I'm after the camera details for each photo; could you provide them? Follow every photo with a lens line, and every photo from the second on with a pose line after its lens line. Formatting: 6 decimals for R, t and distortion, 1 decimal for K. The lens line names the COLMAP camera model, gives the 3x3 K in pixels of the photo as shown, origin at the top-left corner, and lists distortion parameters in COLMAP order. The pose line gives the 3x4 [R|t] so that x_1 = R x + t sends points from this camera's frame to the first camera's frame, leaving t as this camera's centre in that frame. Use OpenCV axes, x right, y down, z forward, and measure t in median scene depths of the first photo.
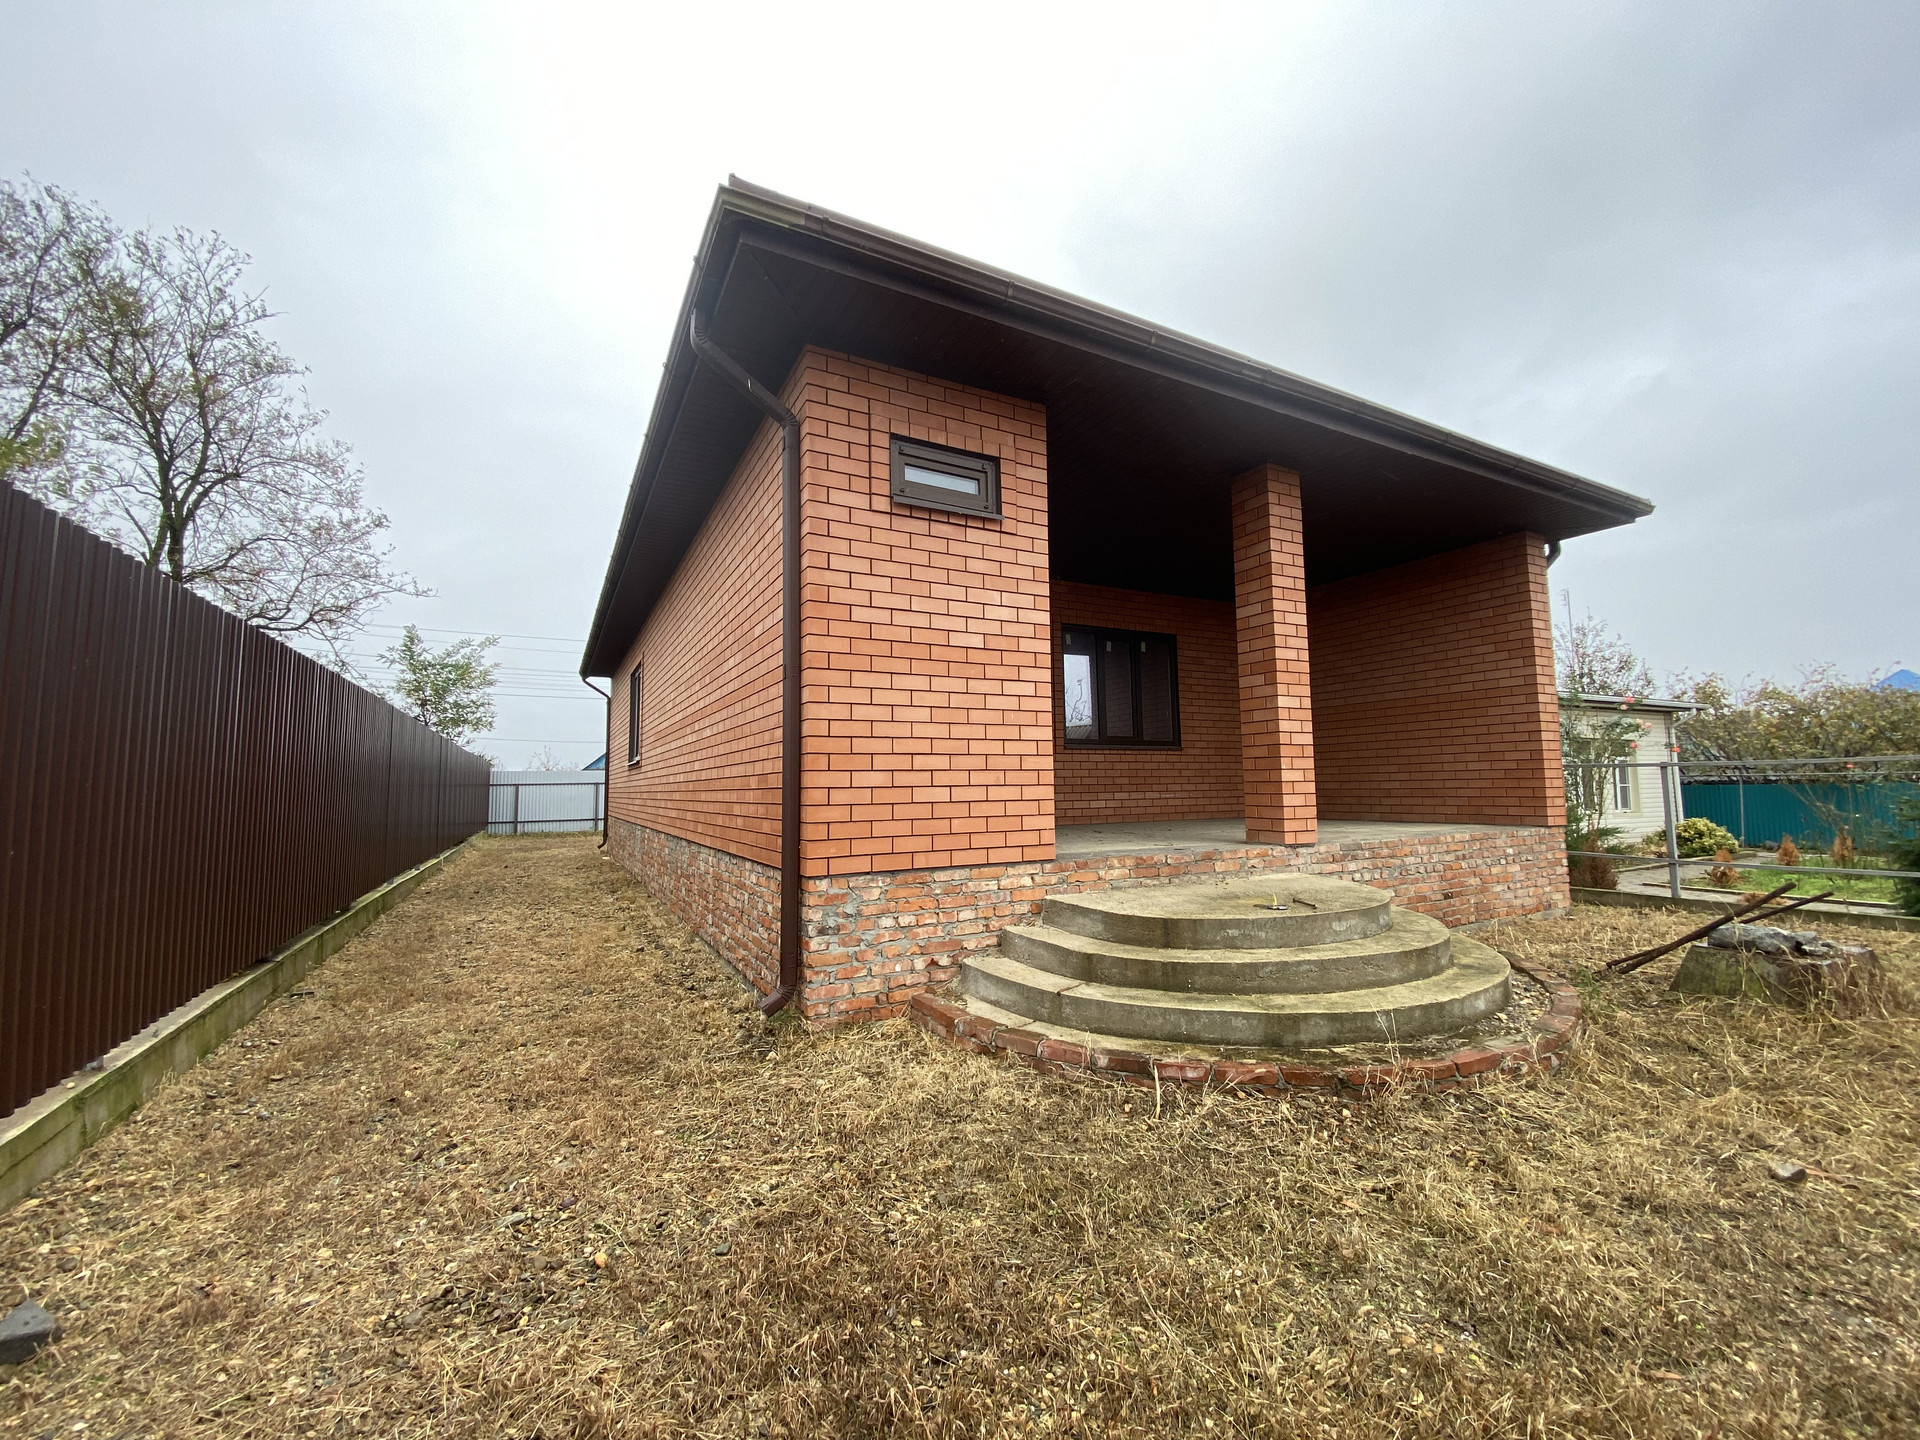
lens RADIAL K [[774.1, 0, 939.1], [0, 774.1, 724.8], [0, 0, 1]] dist [0.024857, -0.021867]
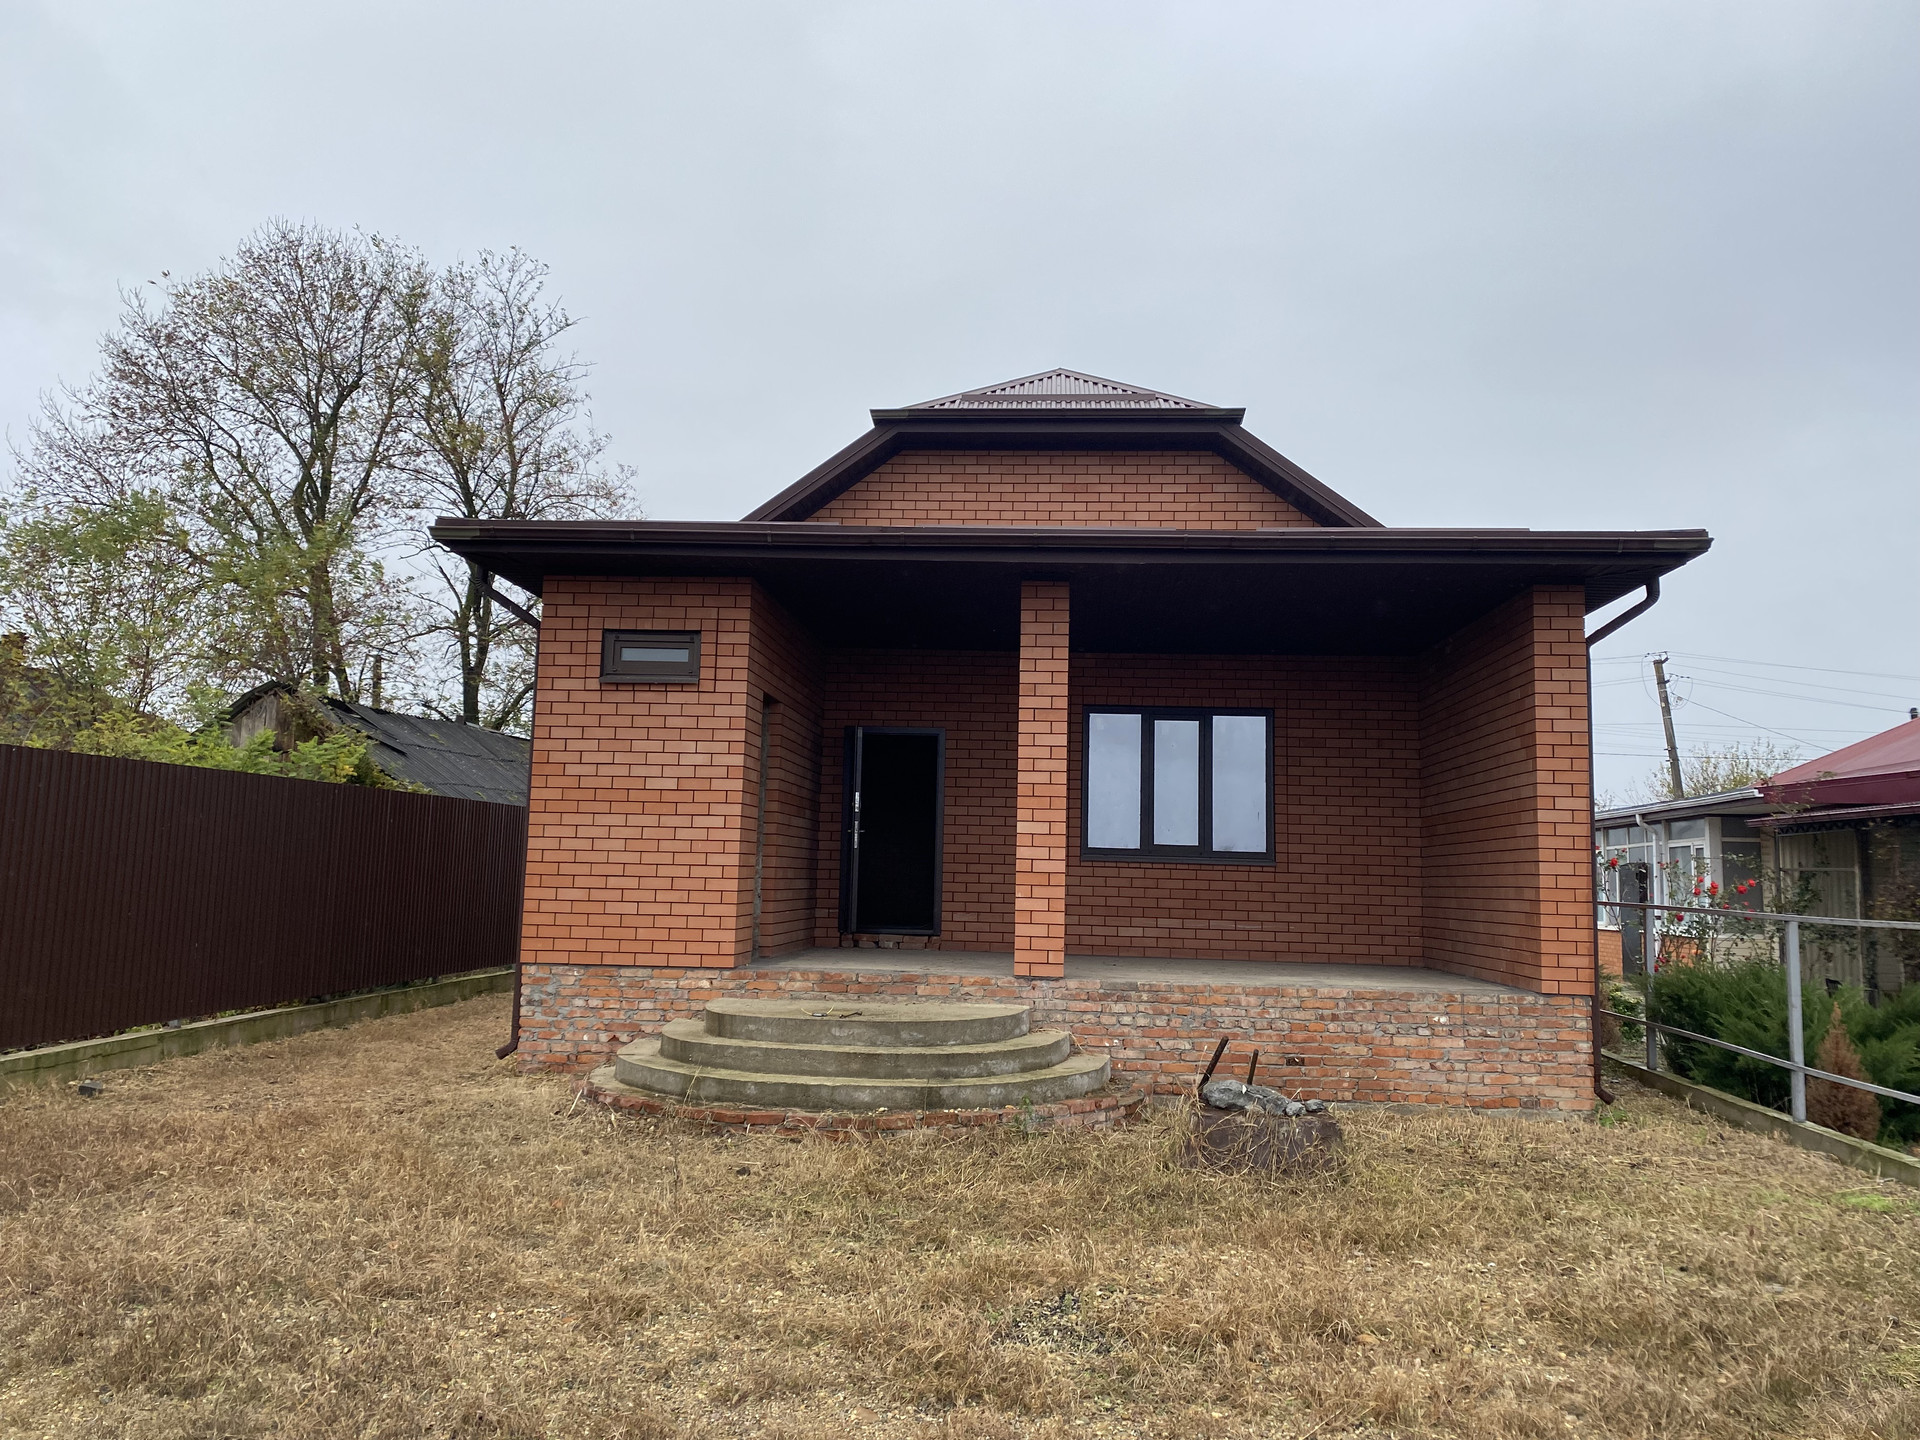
lens RADIAL K [[1471.3, 0, 947.1], [0, 1471.3, 683.8], [0, 0, 1]] dist [0.020989, -0.060504]
pose [[0.850080, -0.034448, -0.525525, 1.327355], [0.005852, 0.998415, -0.055980, -0.106926], [0.526621, 0.044512, 0.848934, -0.614598]]
